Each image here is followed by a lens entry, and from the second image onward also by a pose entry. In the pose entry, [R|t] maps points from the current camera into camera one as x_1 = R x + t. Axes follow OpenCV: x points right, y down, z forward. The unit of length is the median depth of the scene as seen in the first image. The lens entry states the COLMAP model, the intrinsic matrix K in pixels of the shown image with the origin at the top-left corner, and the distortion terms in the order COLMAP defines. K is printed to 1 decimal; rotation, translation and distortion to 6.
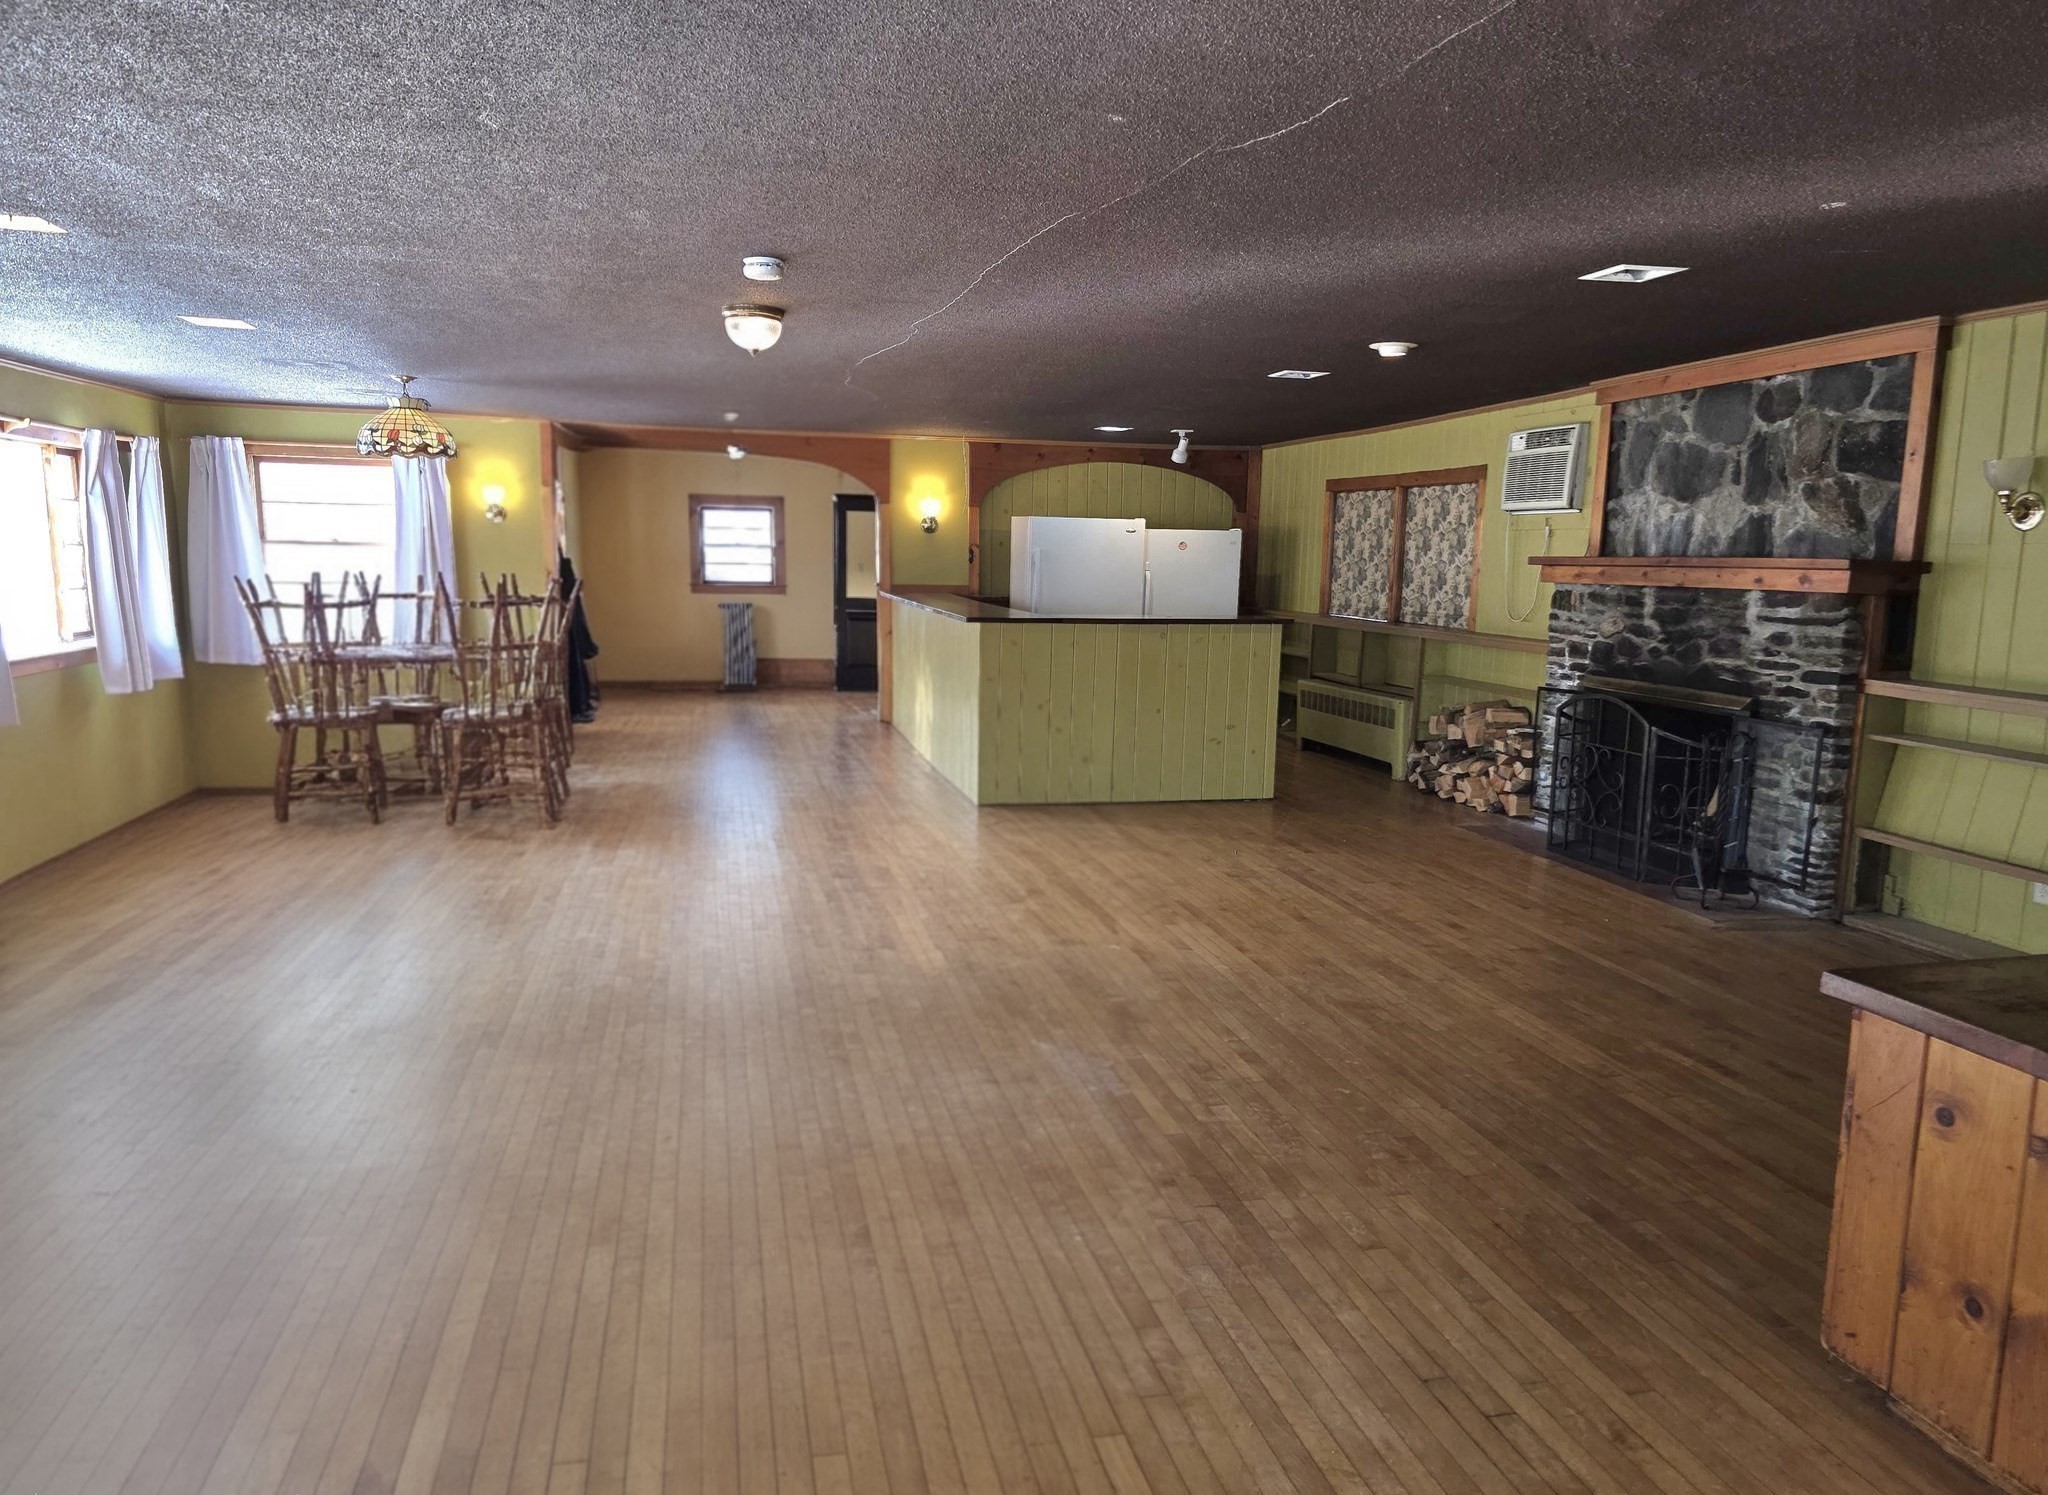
lens RADIAL K [[1388.0, 0, 1036.4], [0, 1388.0, 767.7], [0, 0, 1]] dist [0.062131, -0.058257]
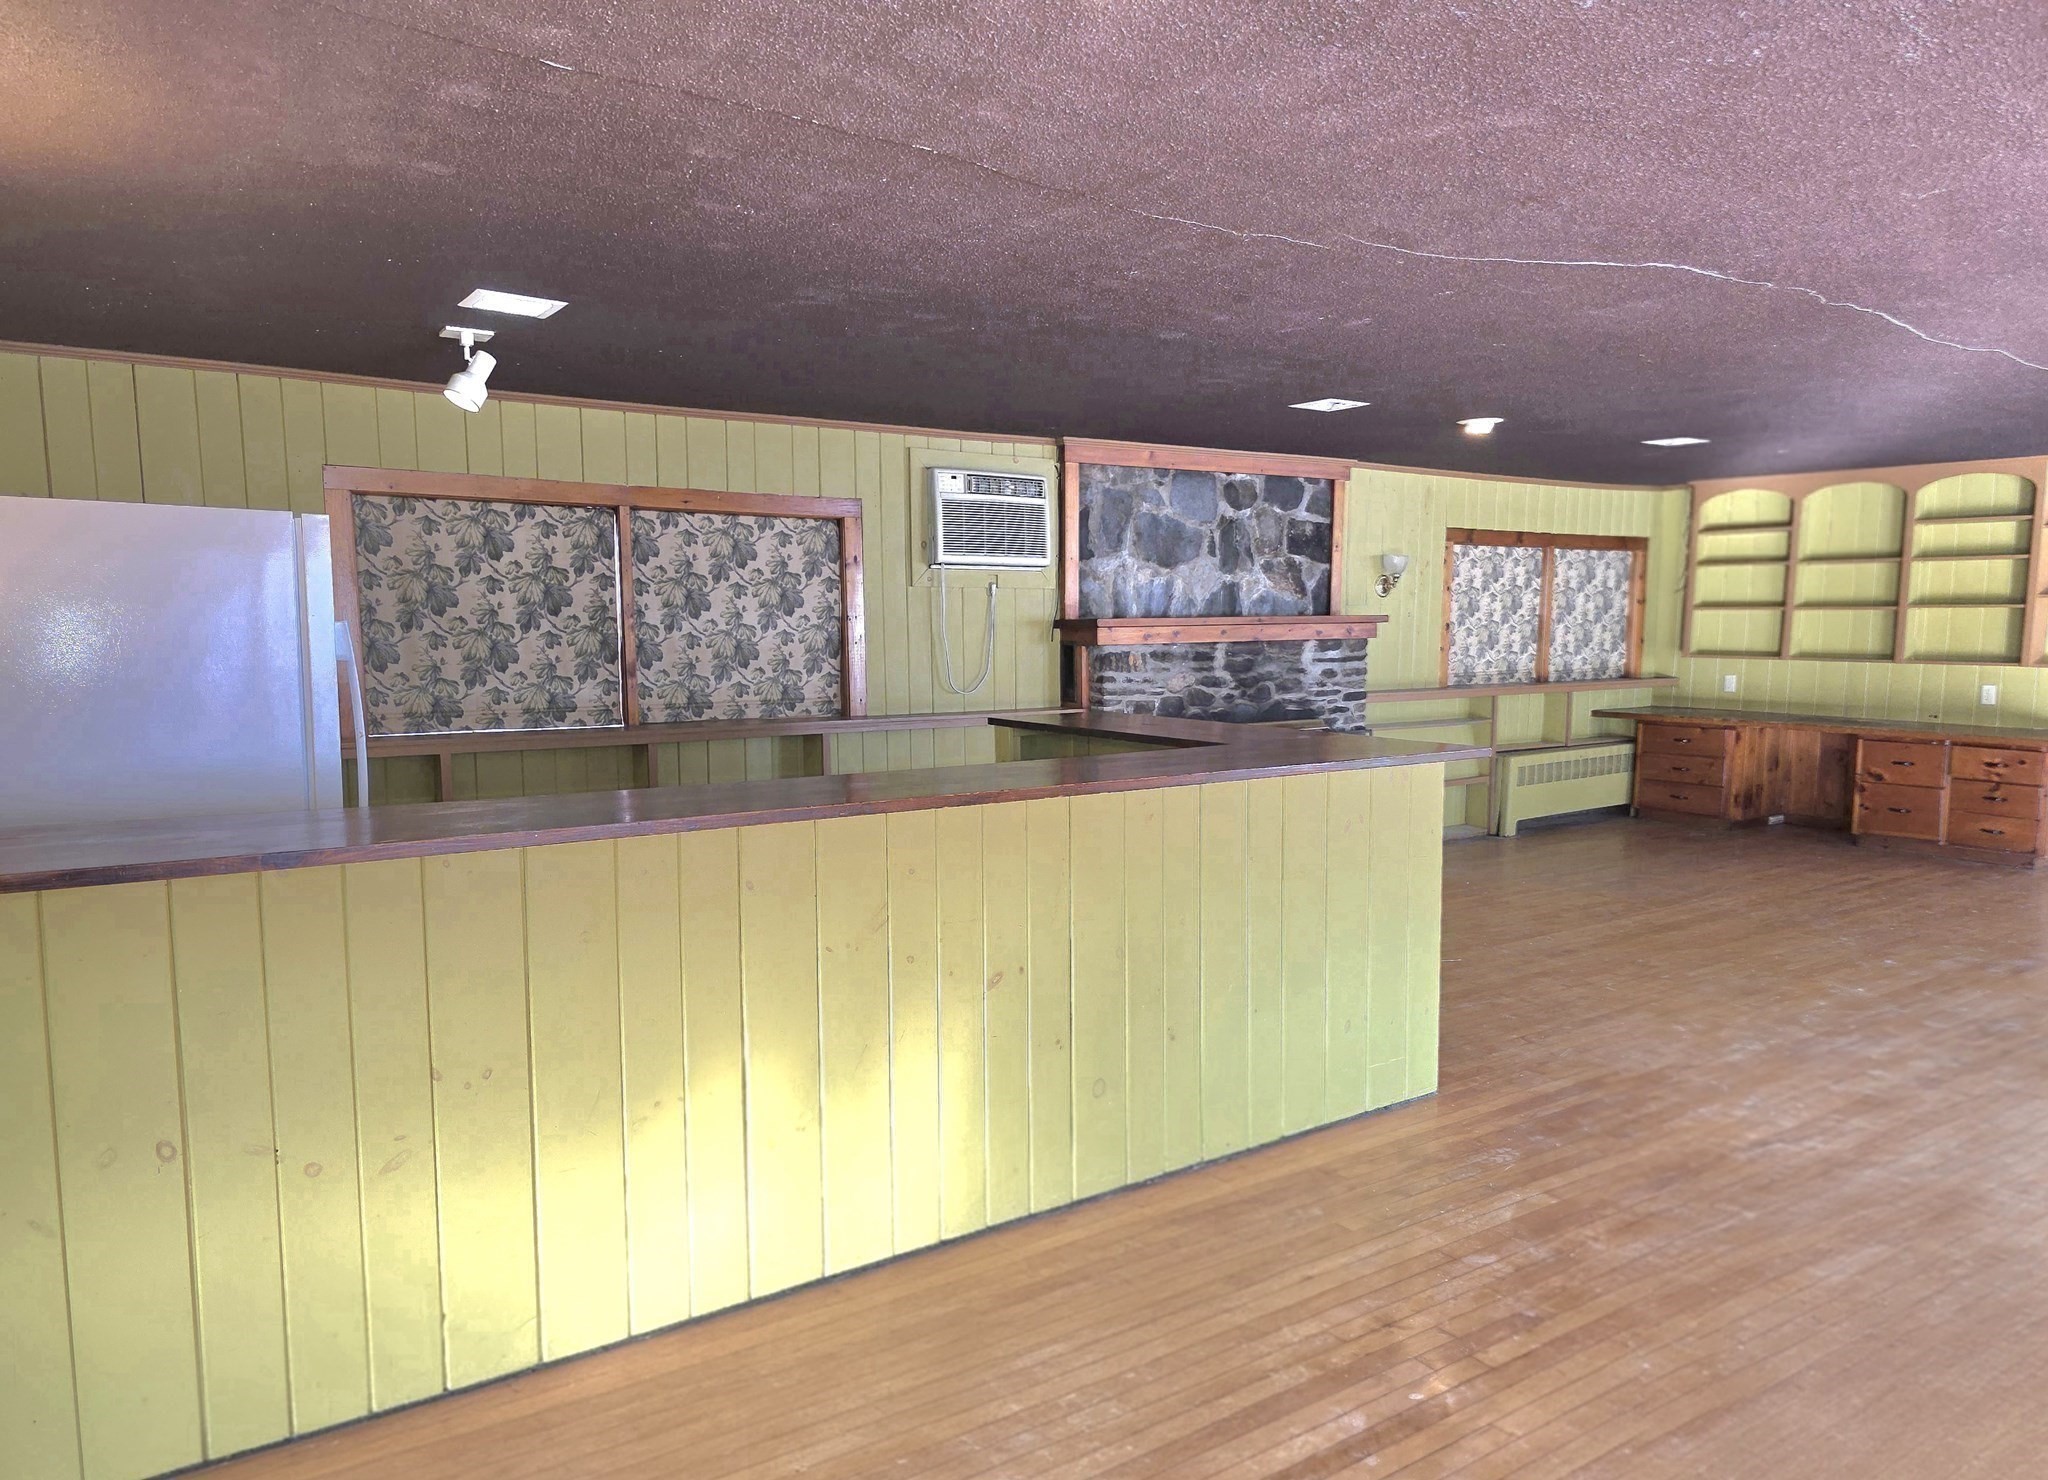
lens RADIAL K [[1366.7, 0, 1061.3], [0, 1366.7, 790.3], [0, 0, 1]] dist [0.061369, -0.051105]
pose [[-0.373399, -0.146415, 0.916043, -0.513009], [0.131680, 0.969102, 0.208572, -0.241084], [-0.918277, 0.198505, -0.342582, 1.401895]]
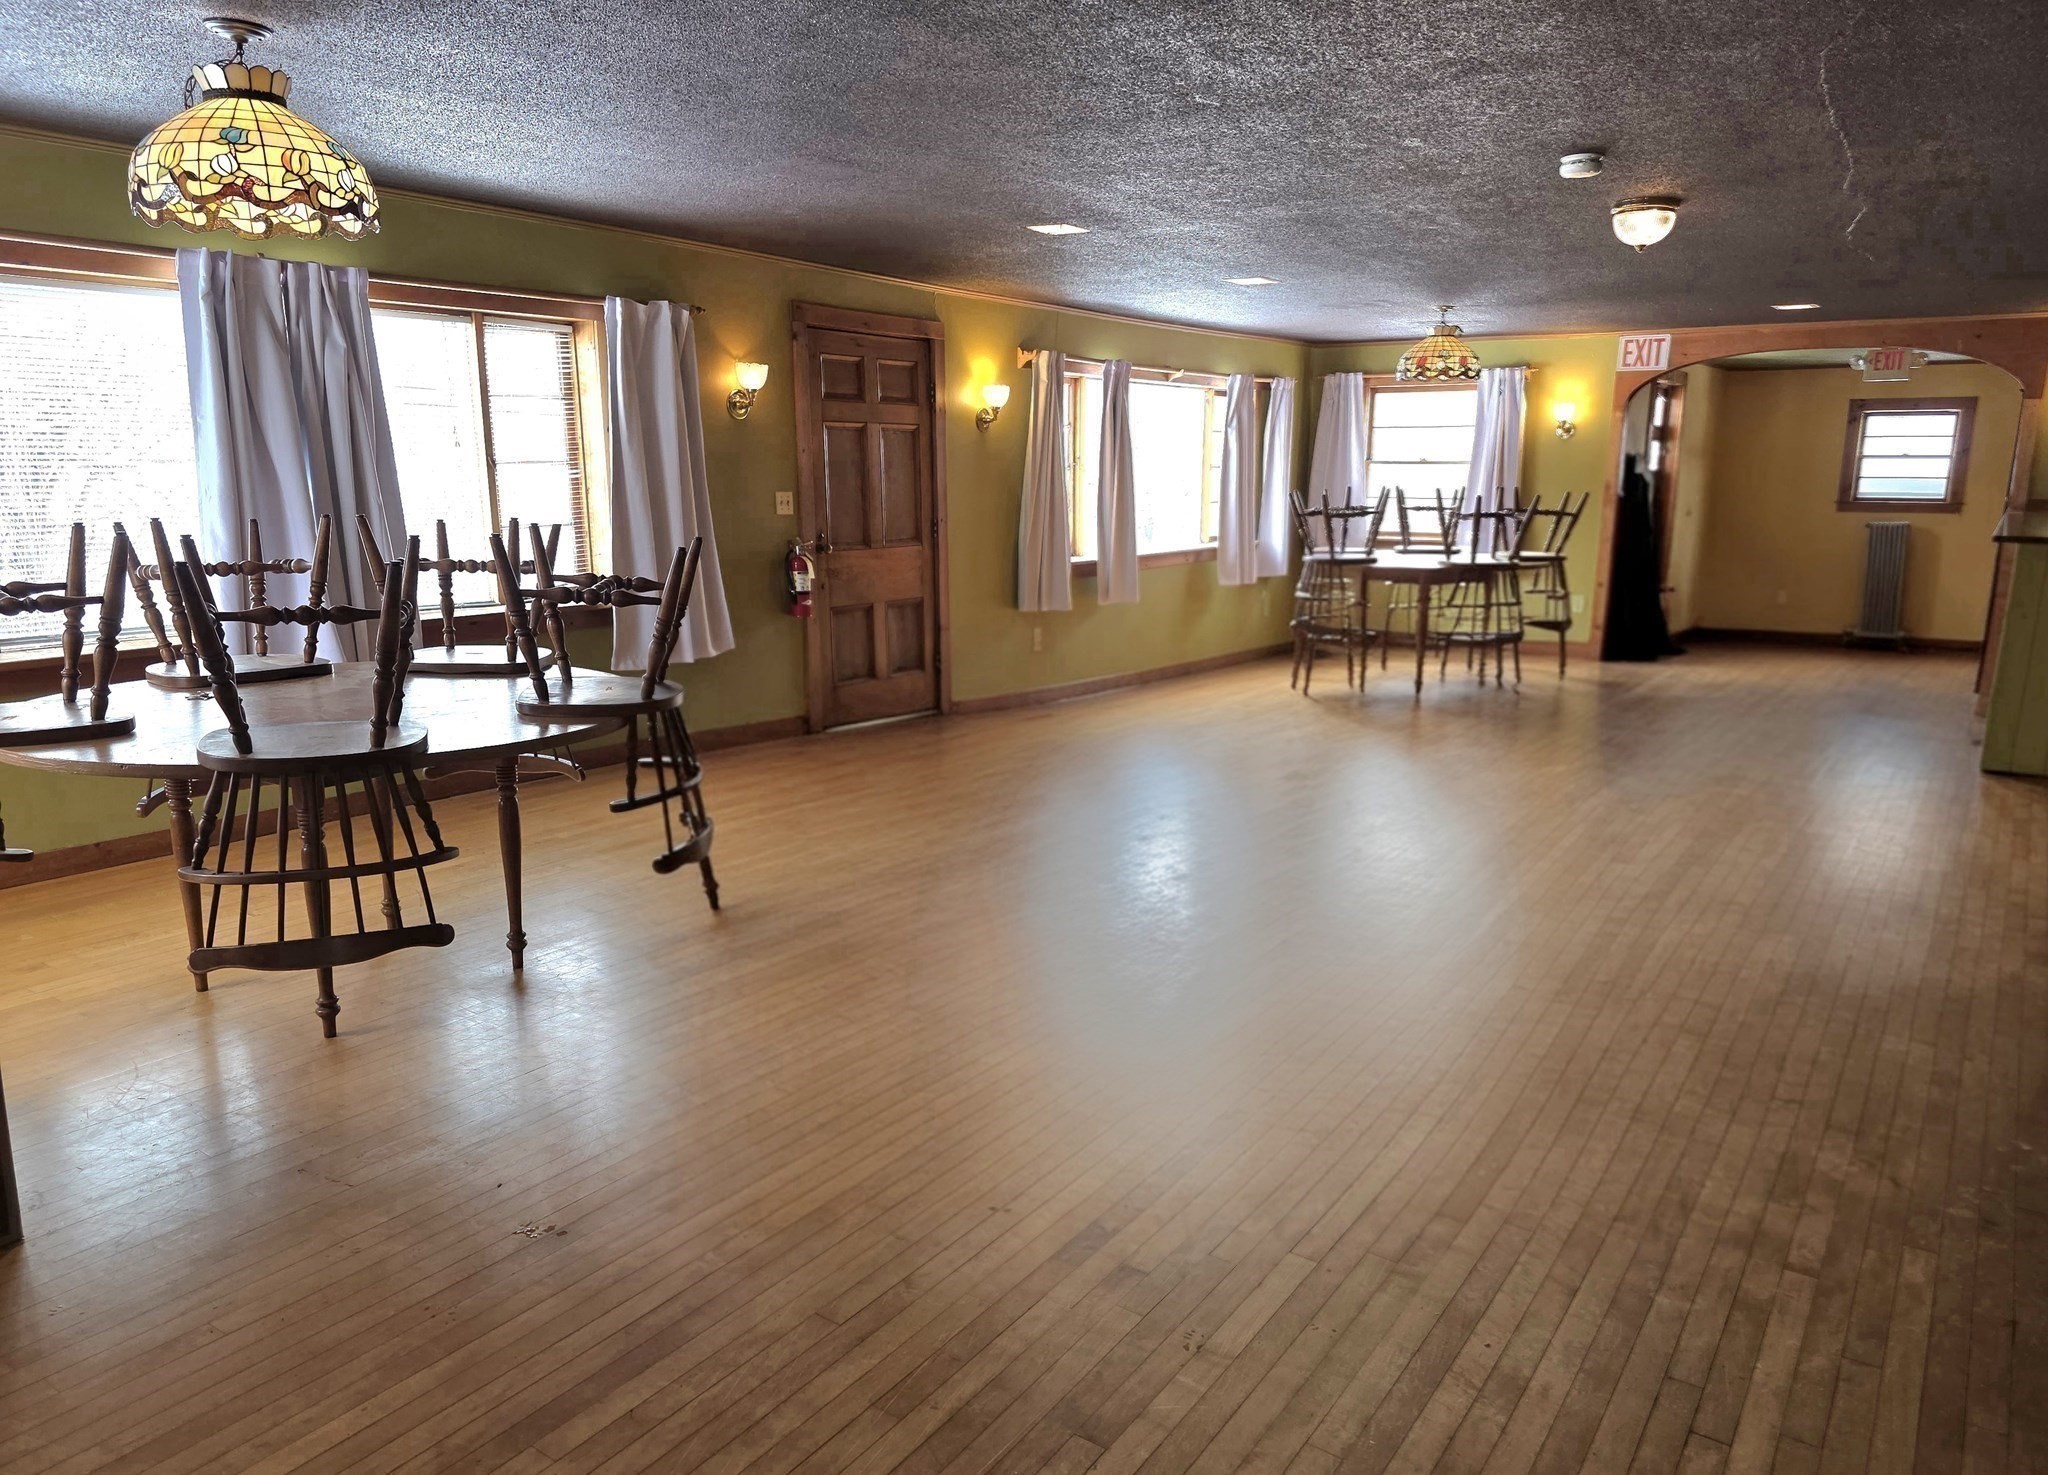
lens RADIAL K [[1366.7, 0, 1024.4], [0, 1366.7, 773.7], [0, 0, 1]] dist [0.061369, -0.051105]
pose [[0.661343, 0.152618, -0.734393, 0.203283], [-0.107405, 0.988260, 0.108654, 0.001860], [0.742355, 0.007020, 0.669971, 0.035412]]
